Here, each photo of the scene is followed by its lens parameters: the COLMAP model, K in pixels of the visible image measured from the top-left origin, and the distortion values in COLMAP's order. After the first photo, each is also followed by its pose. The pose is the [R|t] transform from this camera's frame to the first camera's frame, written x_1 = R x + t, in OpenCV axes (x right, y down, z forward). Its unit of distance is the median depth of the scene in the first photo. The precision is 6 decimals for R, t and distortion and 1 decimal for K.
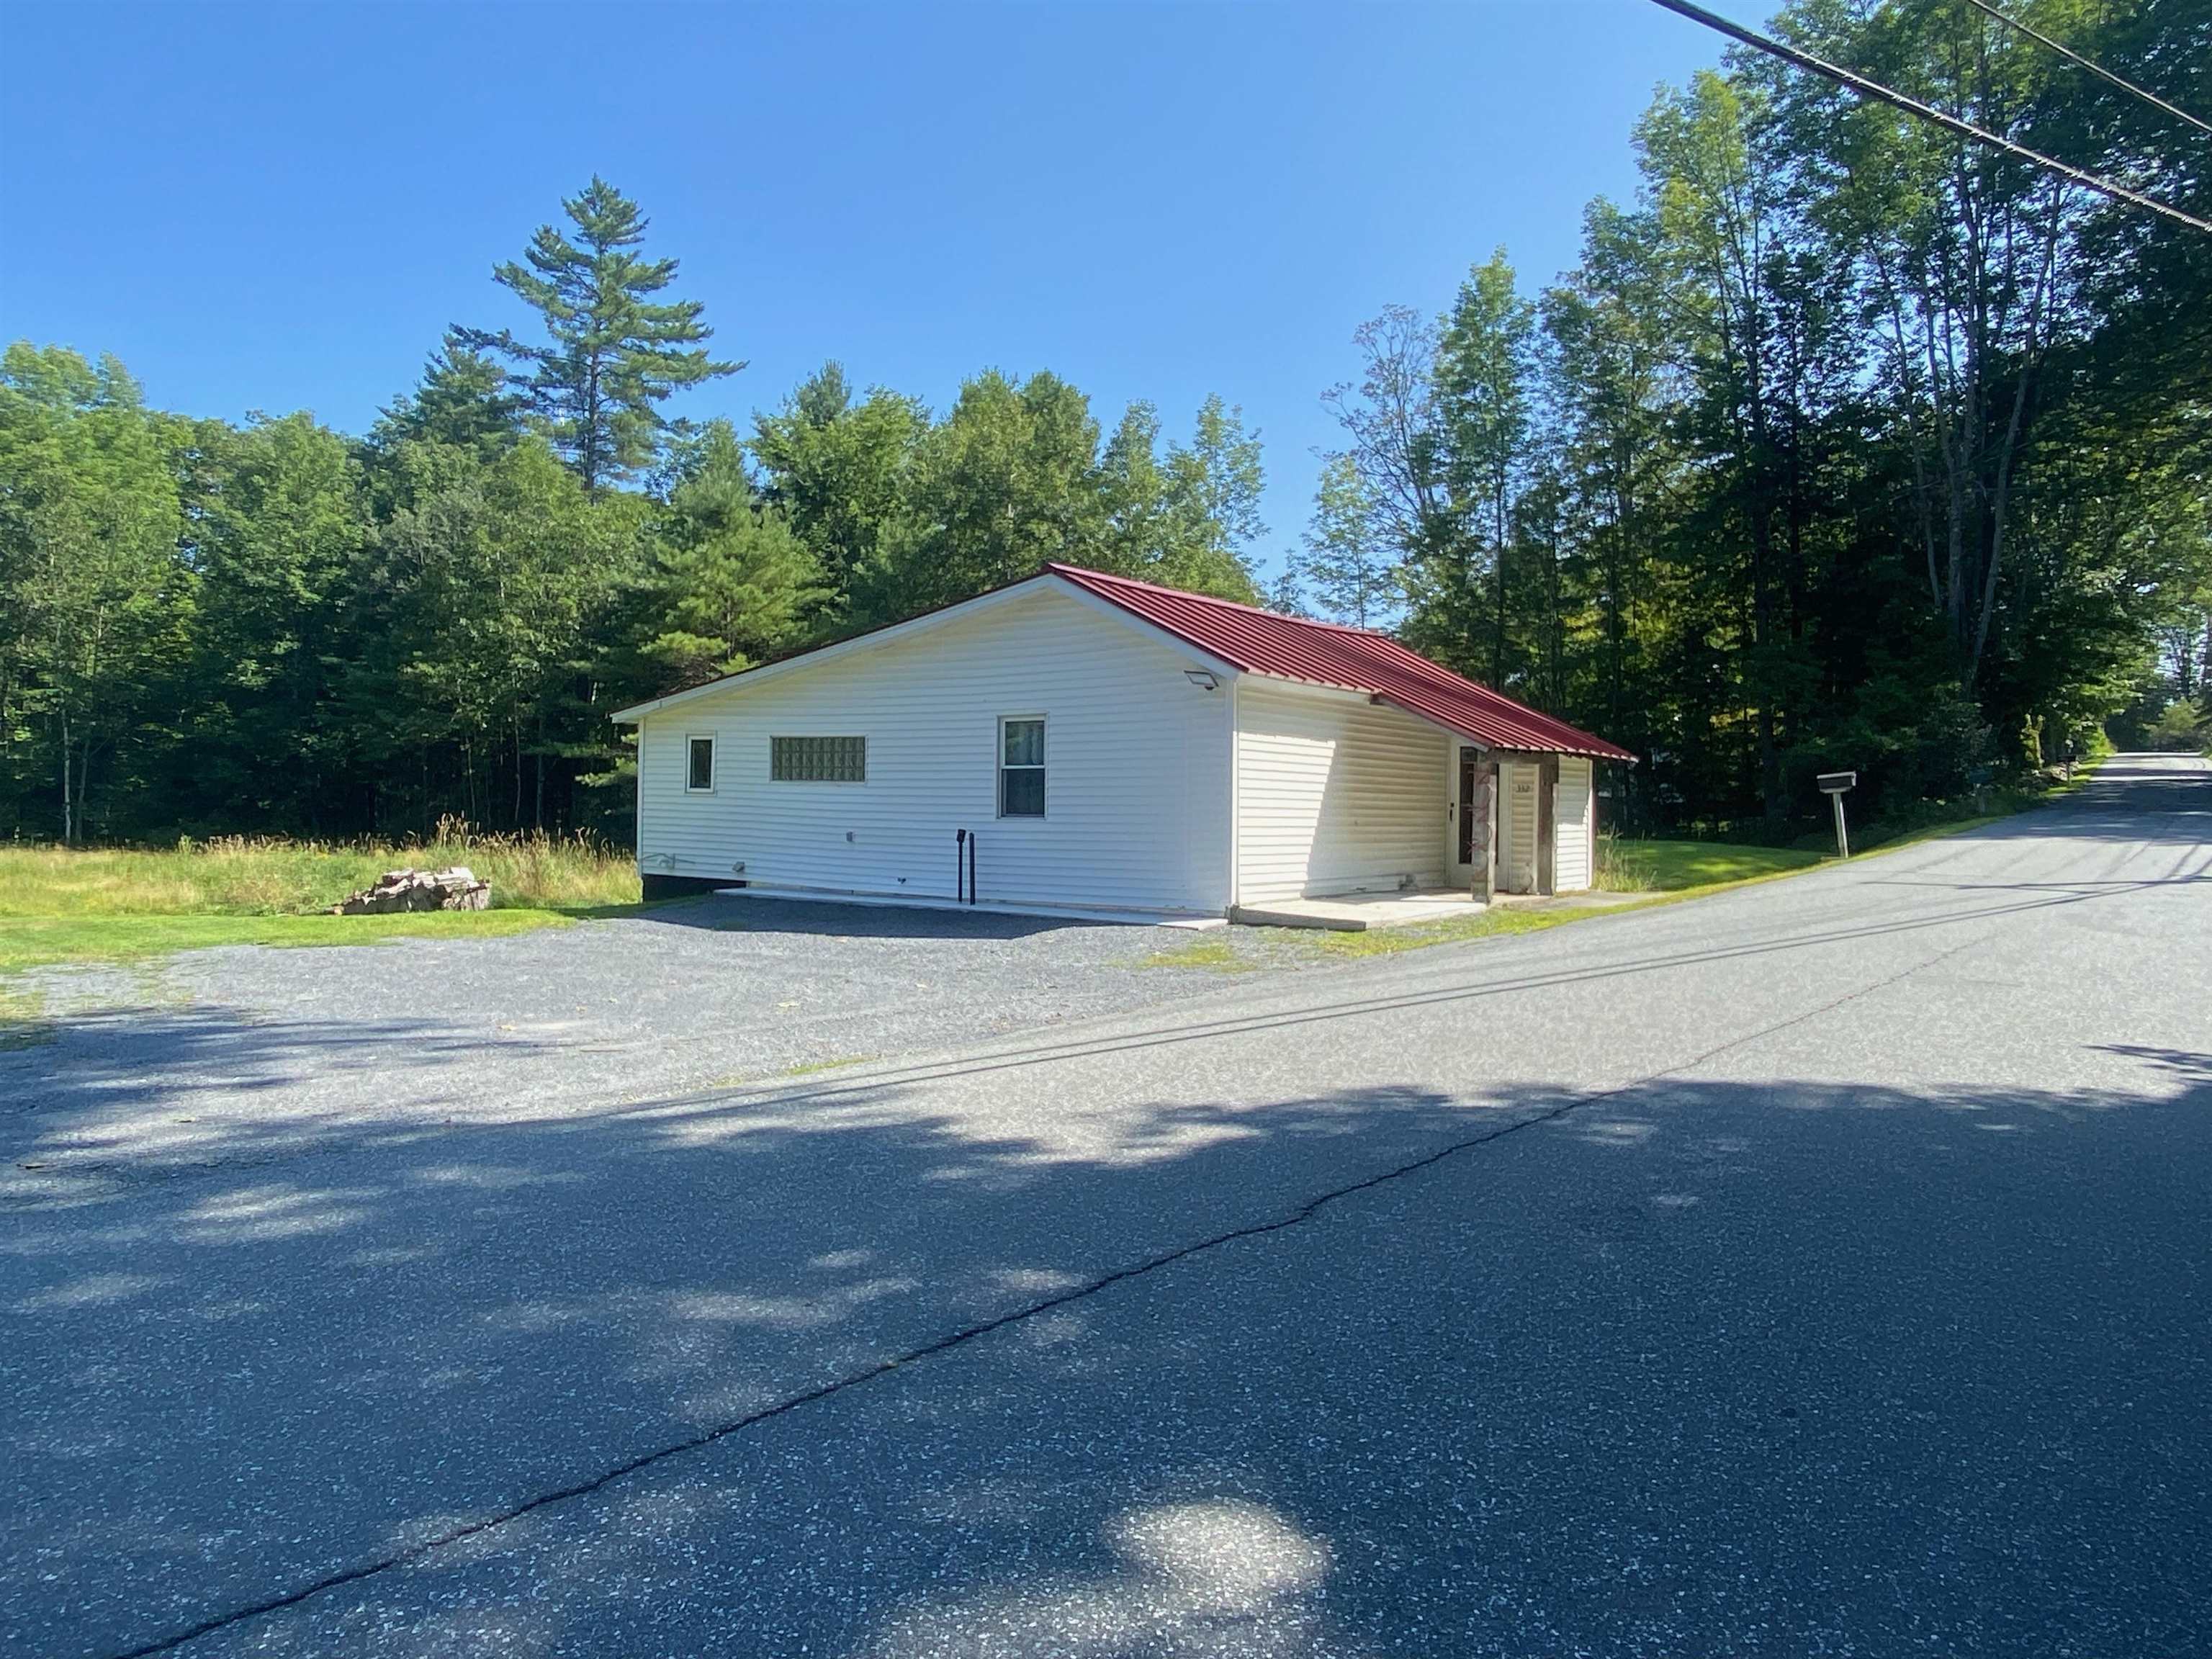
lens RADIAL K [[1501.7, 0, 1103.5], [0, 1501.7, 833.8], [0, 0, 1]] dist [0.041033, -0.005373]
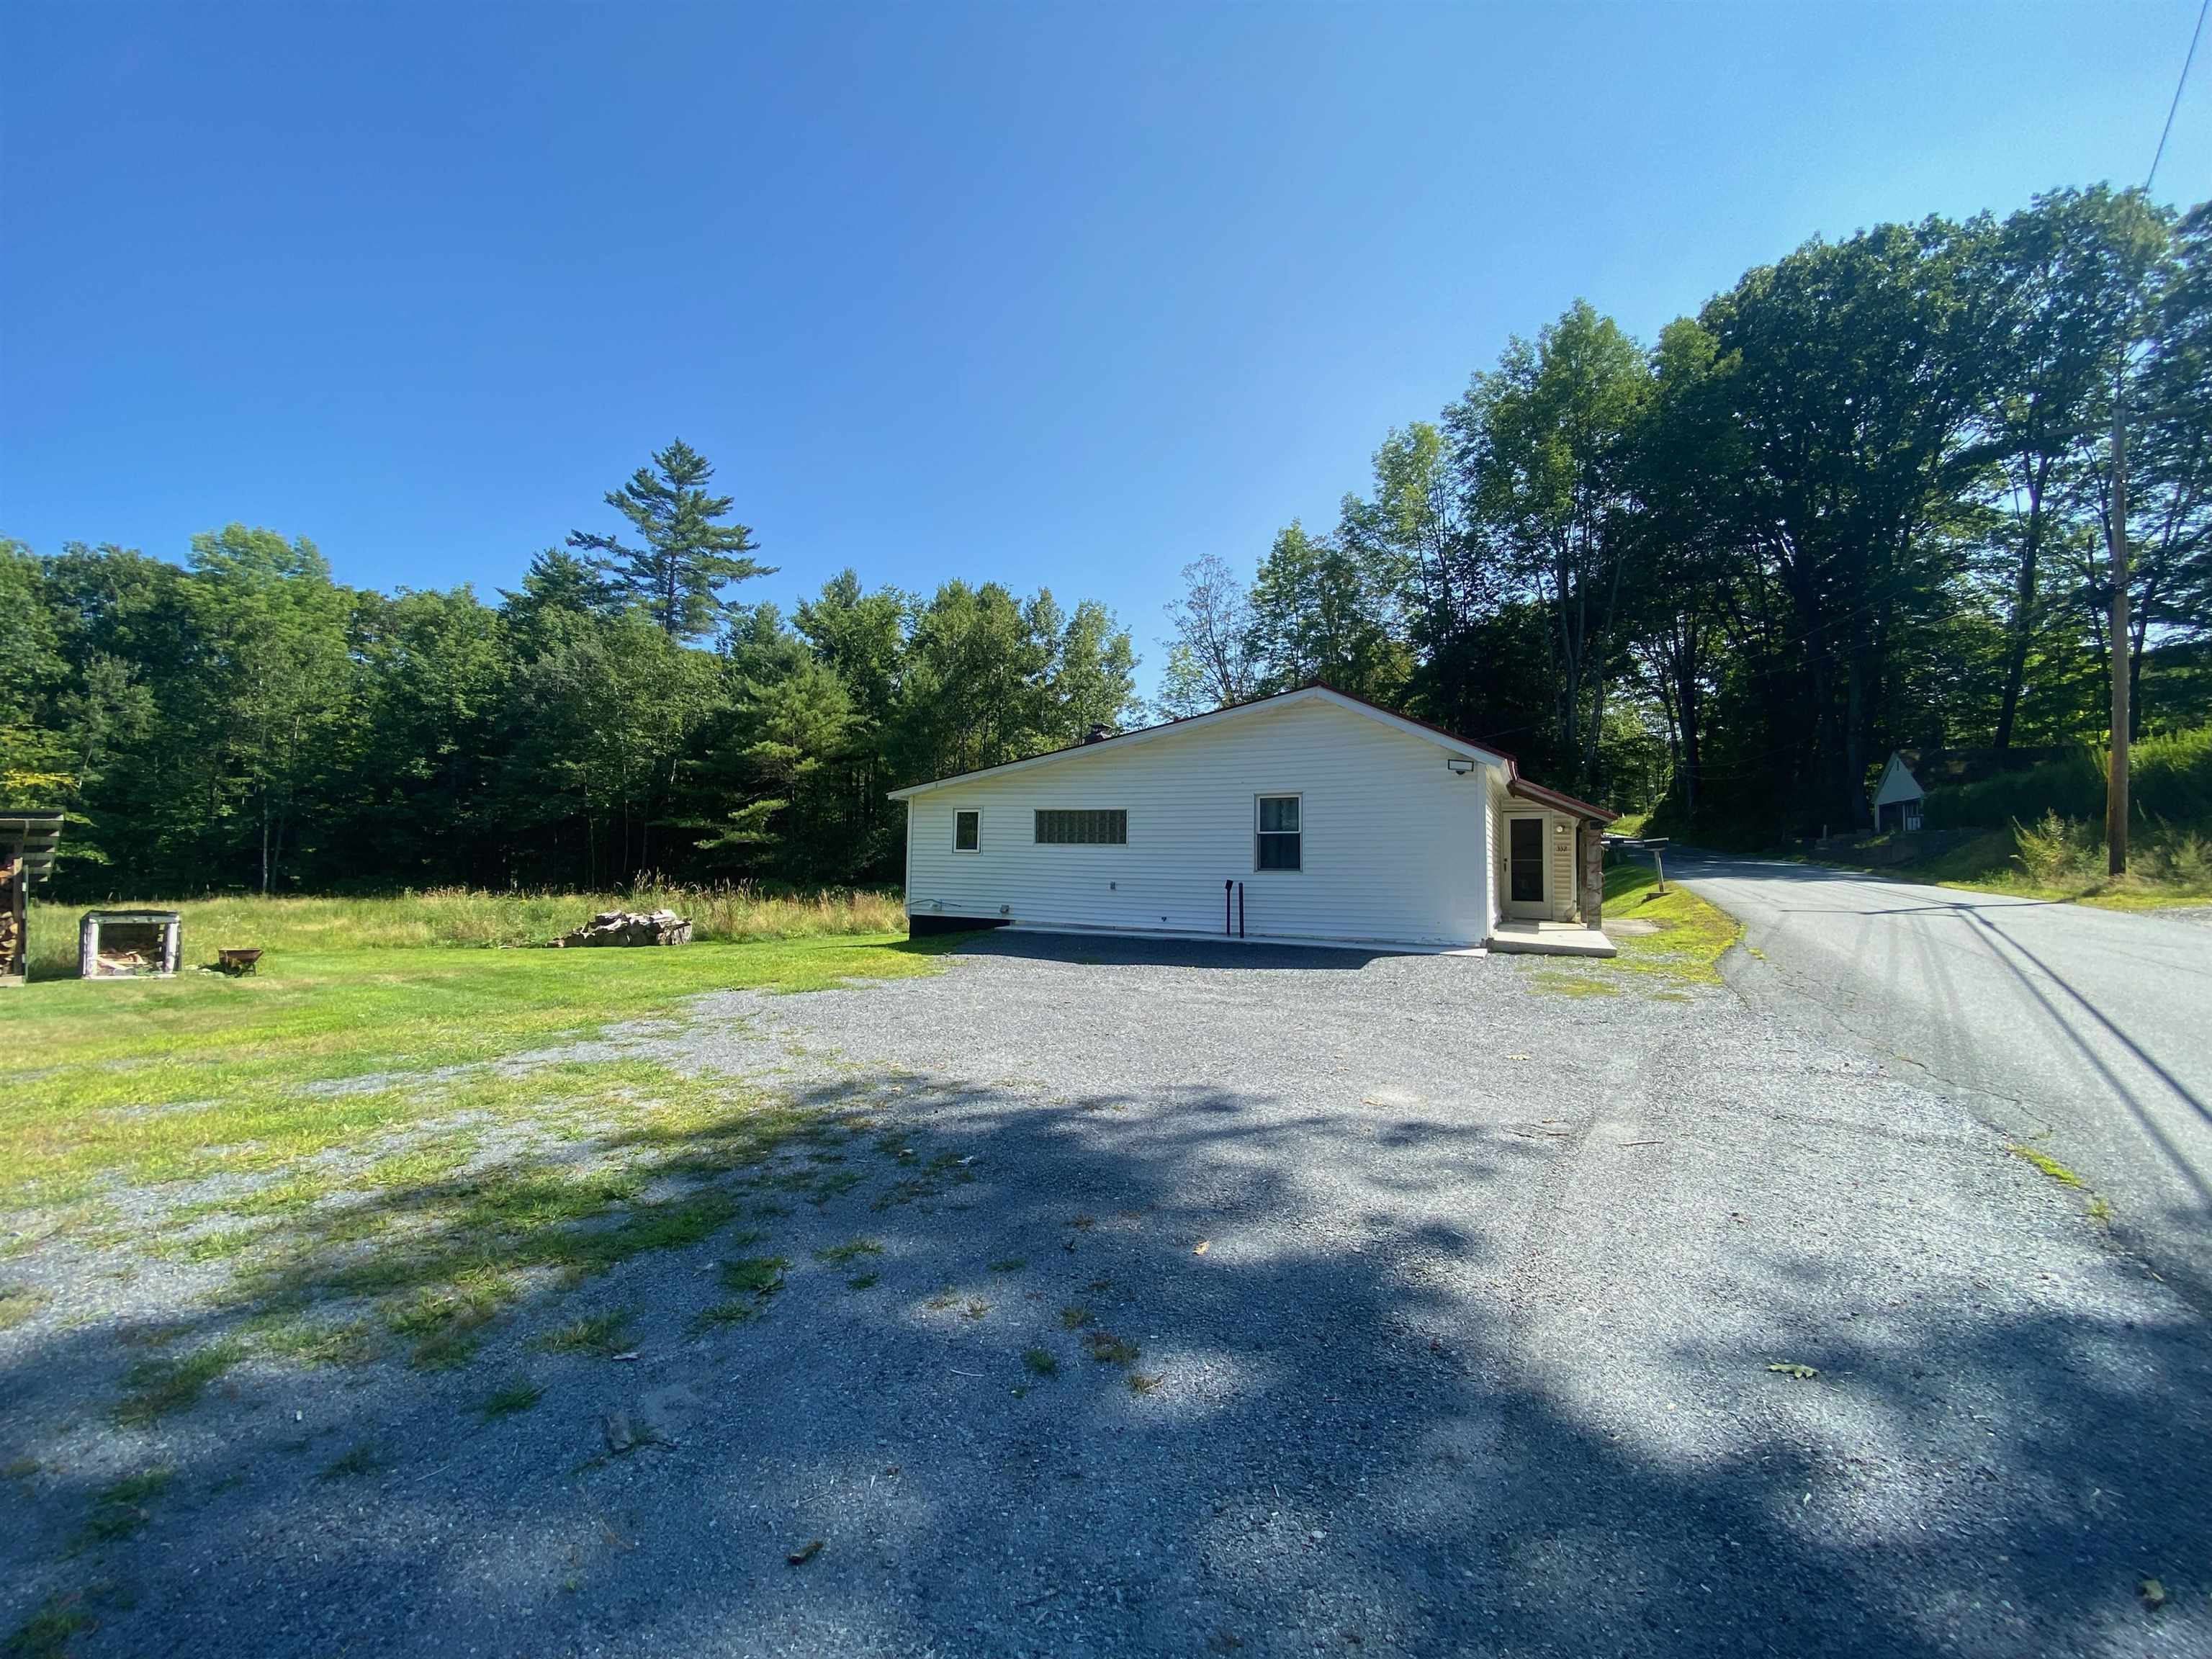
lens RADIAL K [[911.1, 0, 1108.6], [0, 911.1, 835.1], [0, 0, 1]] dist [0.015551, -0.003277]
pose [[0.982786, 0.001001, 0.184745, -0.102609], [0.007425, 0.998963, -0.044913, -0.002145], [-0.184599, 0.045511, 0.981760, 0.071225]]
